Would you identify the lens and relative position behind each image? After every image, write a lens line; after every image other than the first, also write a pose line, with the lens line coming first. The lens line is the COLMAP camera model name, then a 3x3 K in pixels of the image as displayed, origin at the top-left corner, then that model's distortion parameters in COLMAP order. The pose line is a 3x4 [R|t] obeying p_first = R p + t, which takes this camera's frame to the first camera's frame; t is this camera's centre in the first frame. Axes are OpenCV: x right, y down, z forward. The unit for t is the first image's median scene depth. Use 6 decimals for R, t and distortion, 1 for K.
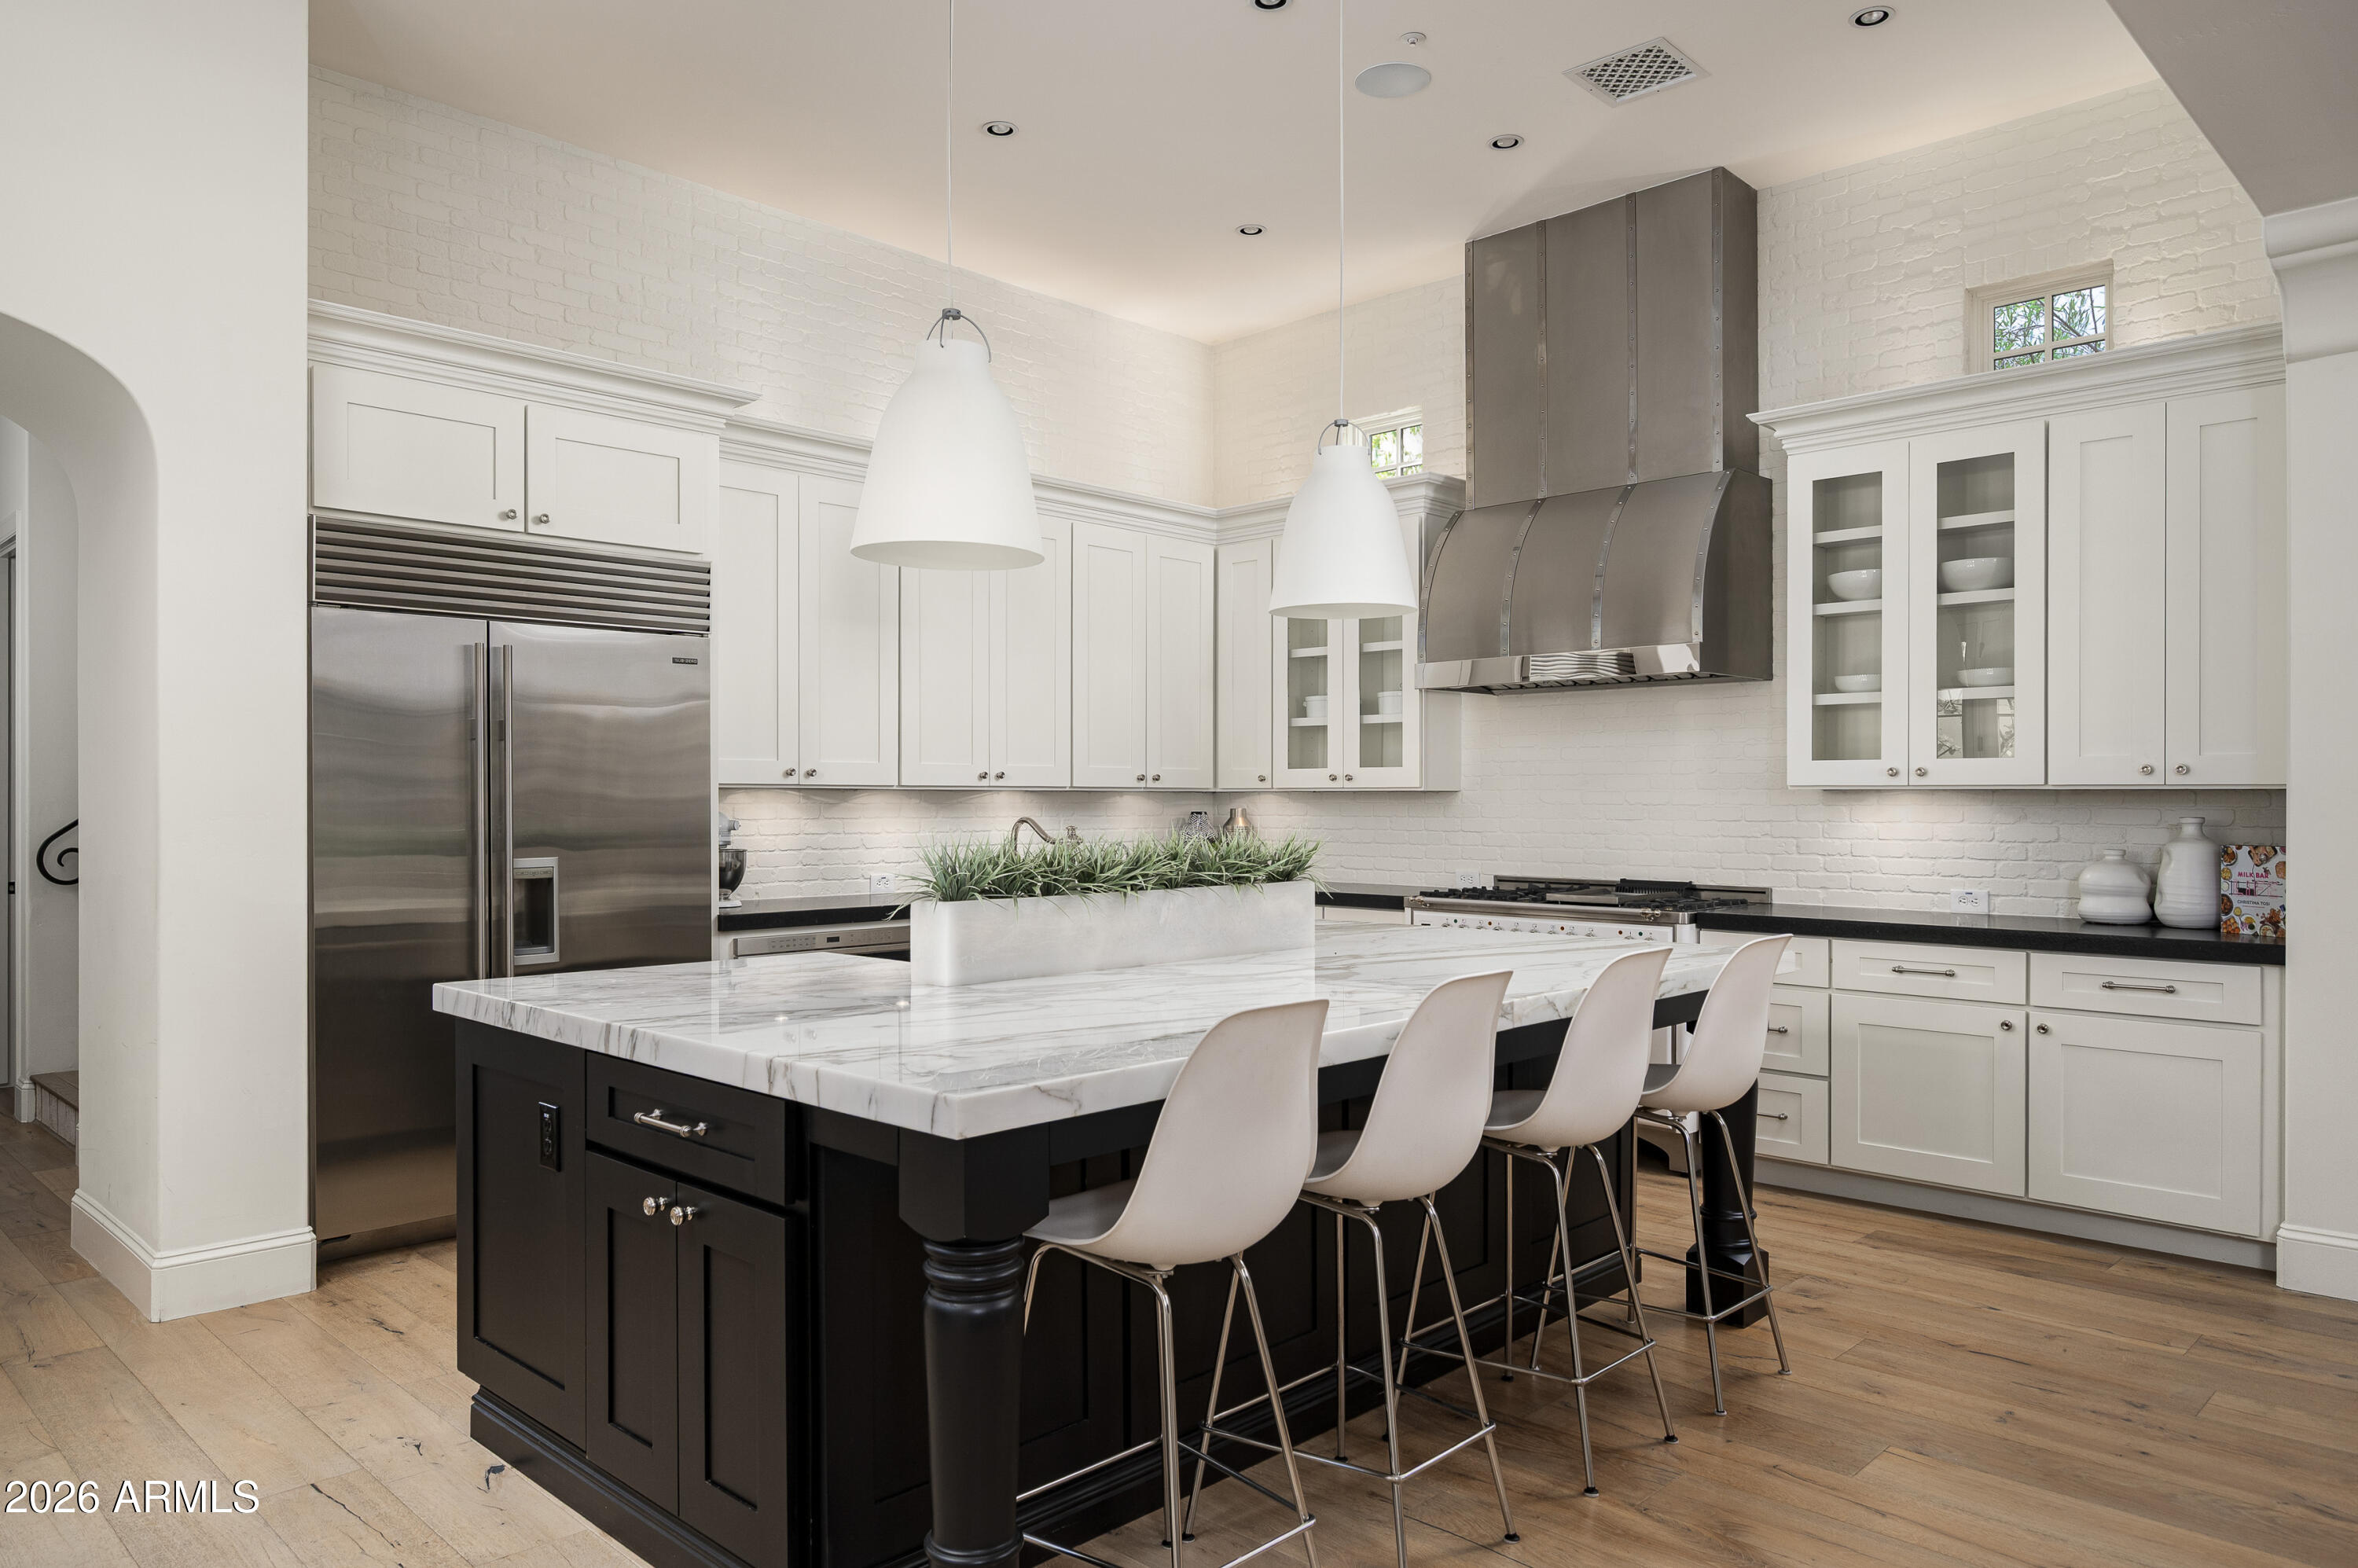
lens RADIAL K [[1478.9, 0, 1191.7], [0, 1478.9, 800.6], [0, 0, 1]] dist [-0.043158, -0.000848]
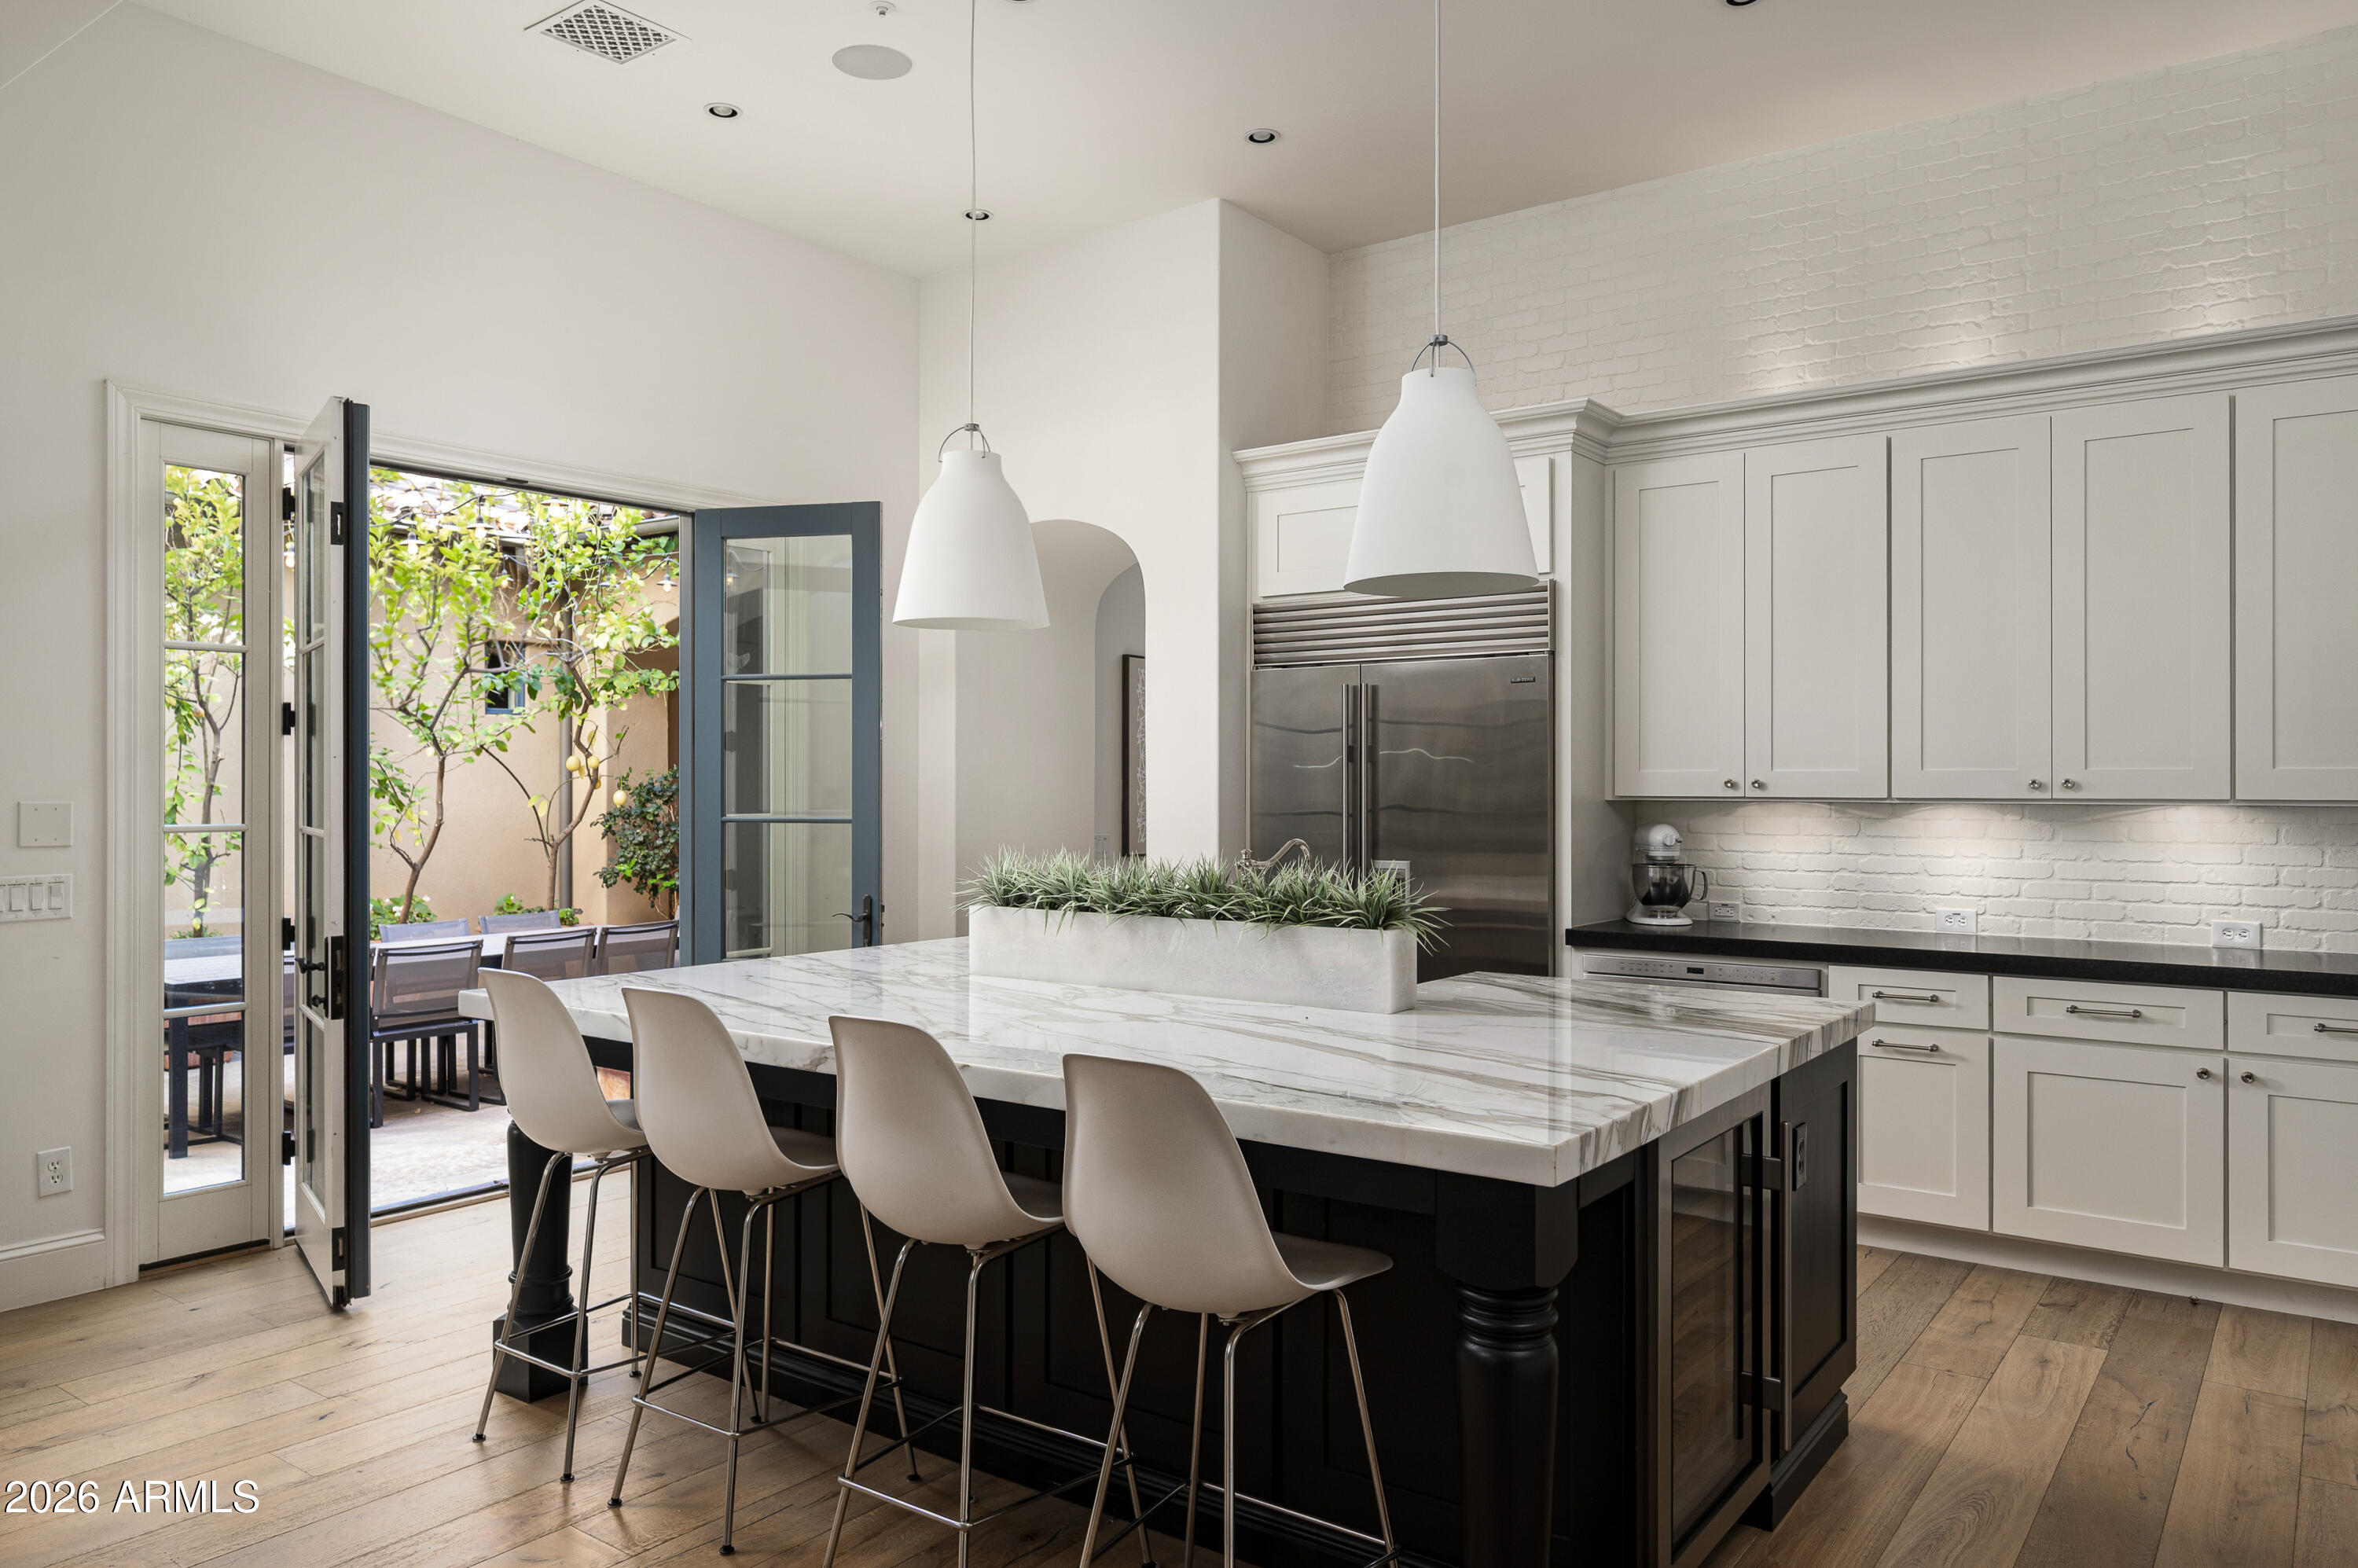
lens RADIAL K [[1619.8, 0, 1176.9], [0, 1619.8, 779.4], [0, 0, 1]] dist [-0.002509, -0.001843]
pose [[0.139367, 0.000172, -0.990241, 0.637351], [-0.000791, 1.000000, 0.000062, -0.021500], [0.990241, 0.000775, 0.139367, 0.496439]]
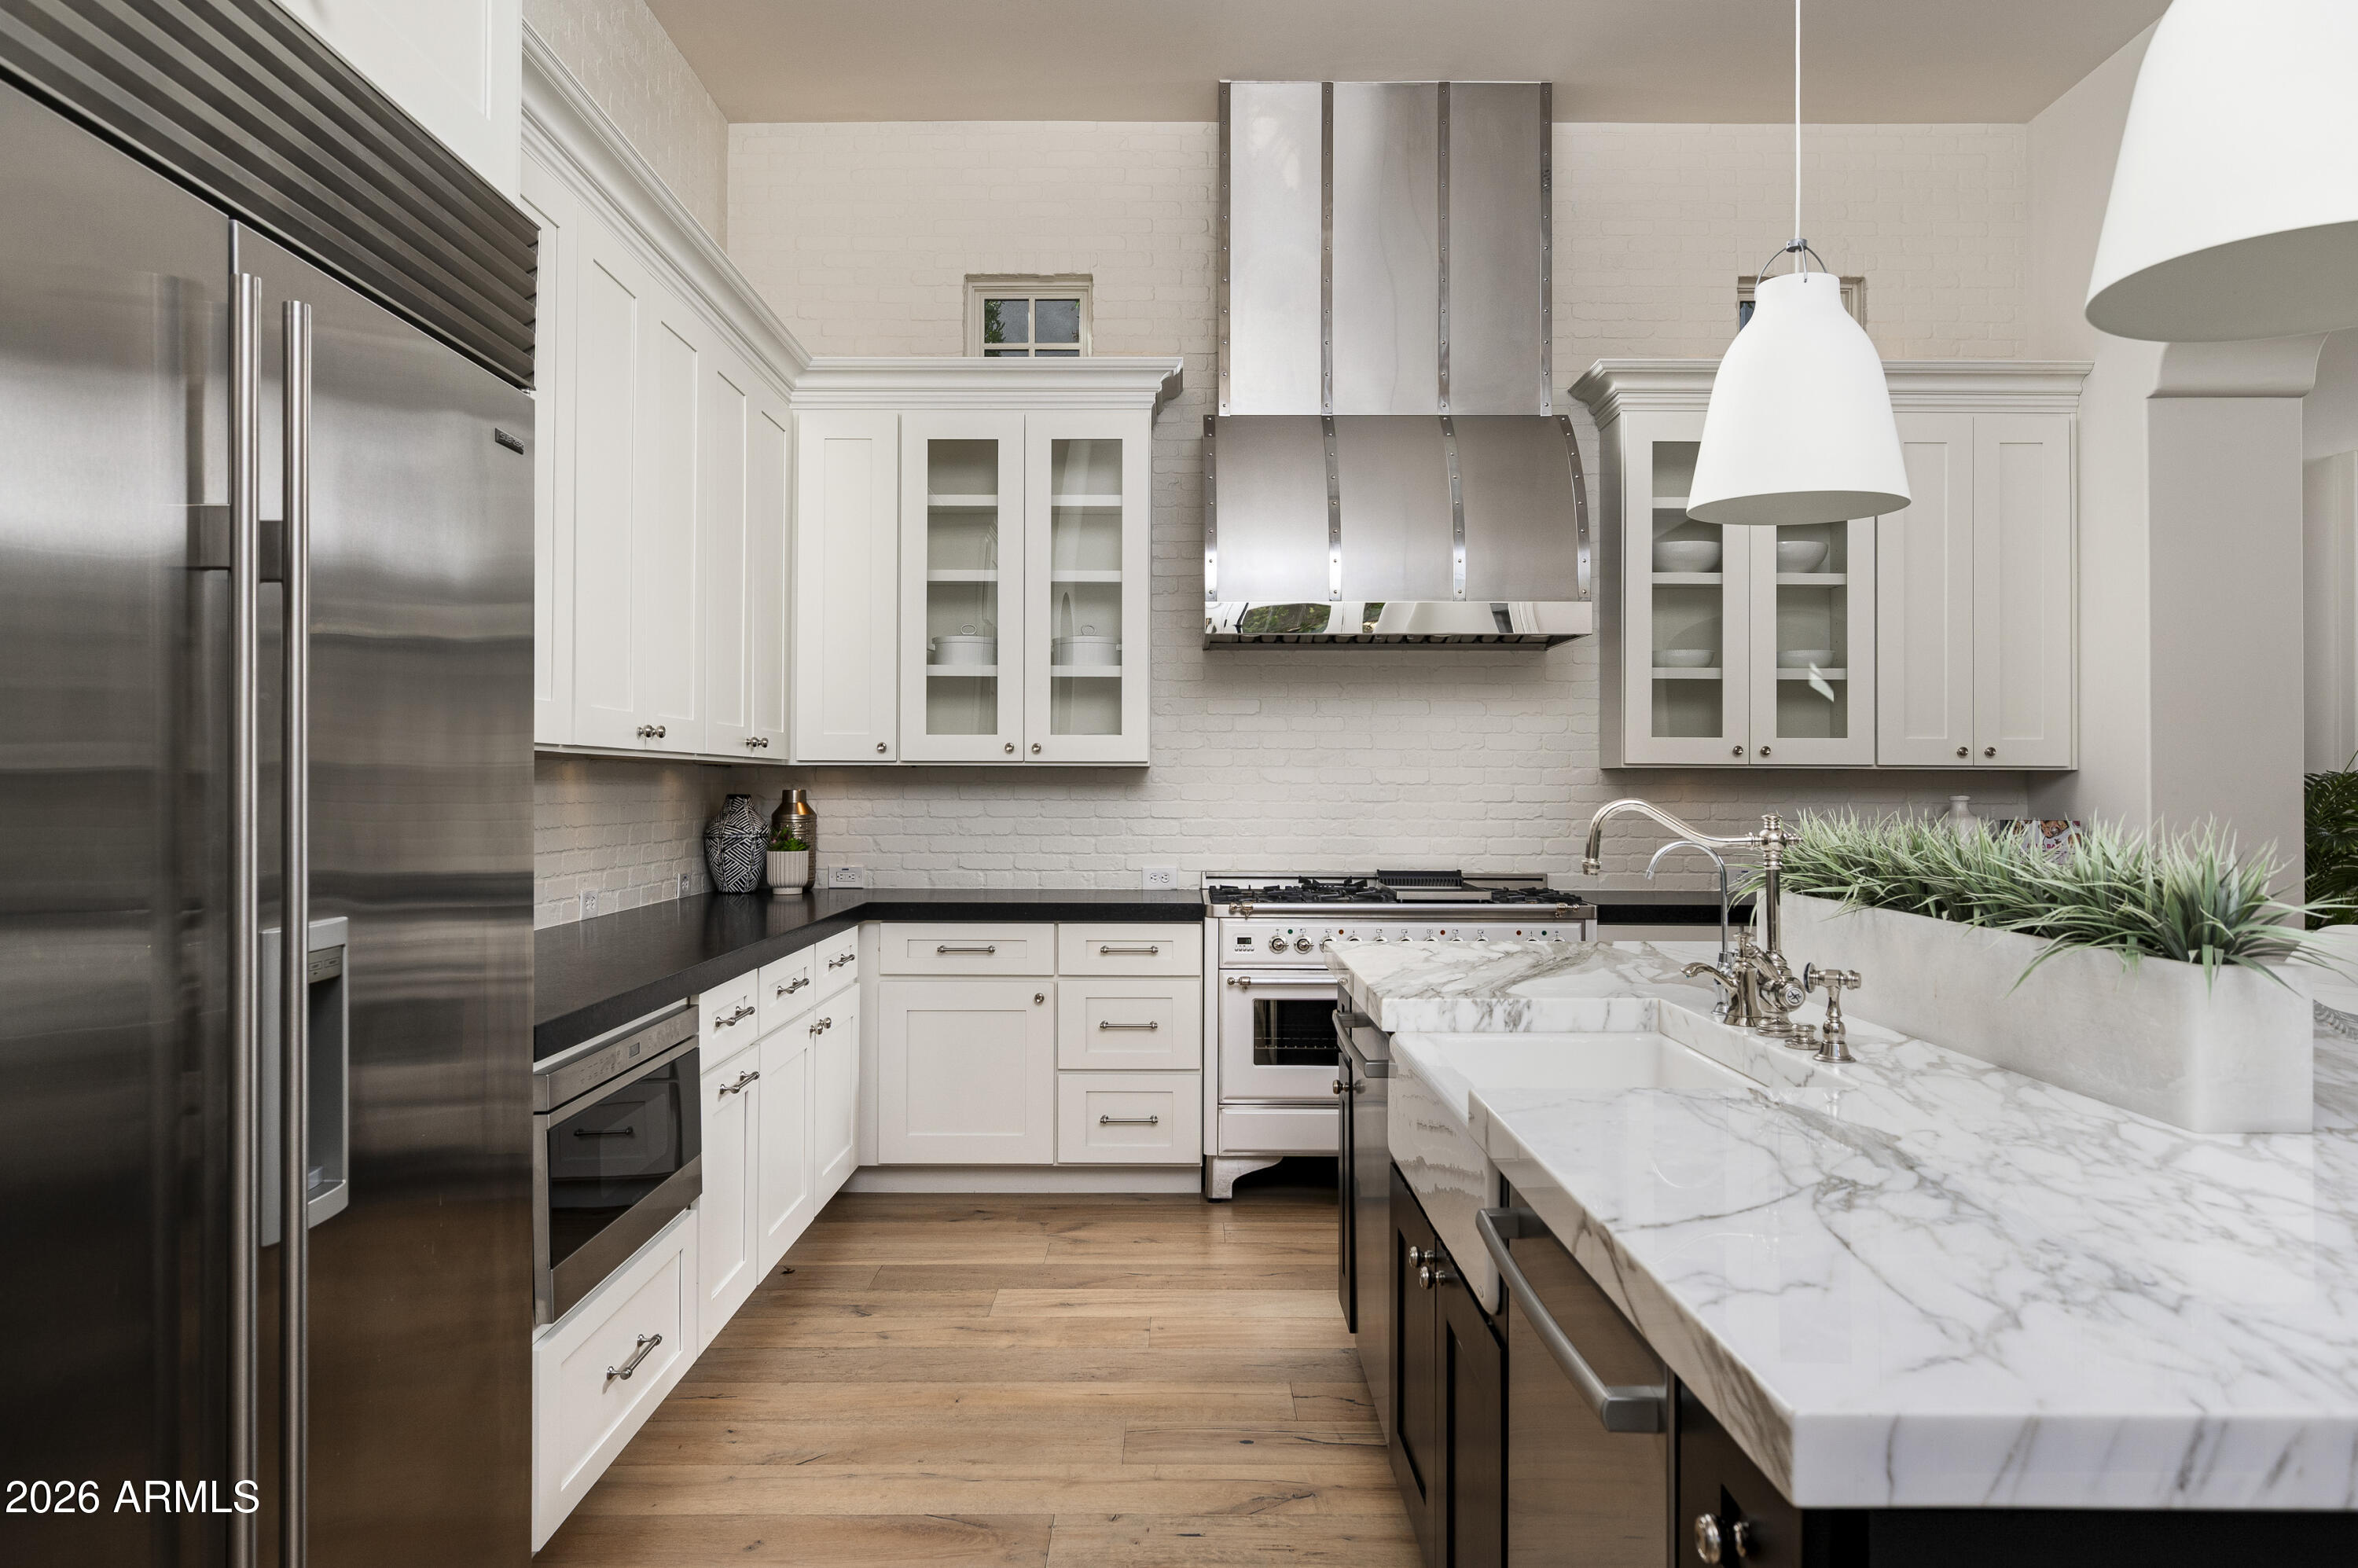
lens RADIAL K [[1573.0, 0, 1171.5], [0, 1573.0, 769.6], [0, 0, 1]] dist [-0.001386, -0.000775]
pose [[0.716988, 0.004515, 0.697071, -0.450965], [-0.001486, 0.999987, -0.004948, -0.000792], [-0.697084, 0.002512, 0.716985, 0.439435]]
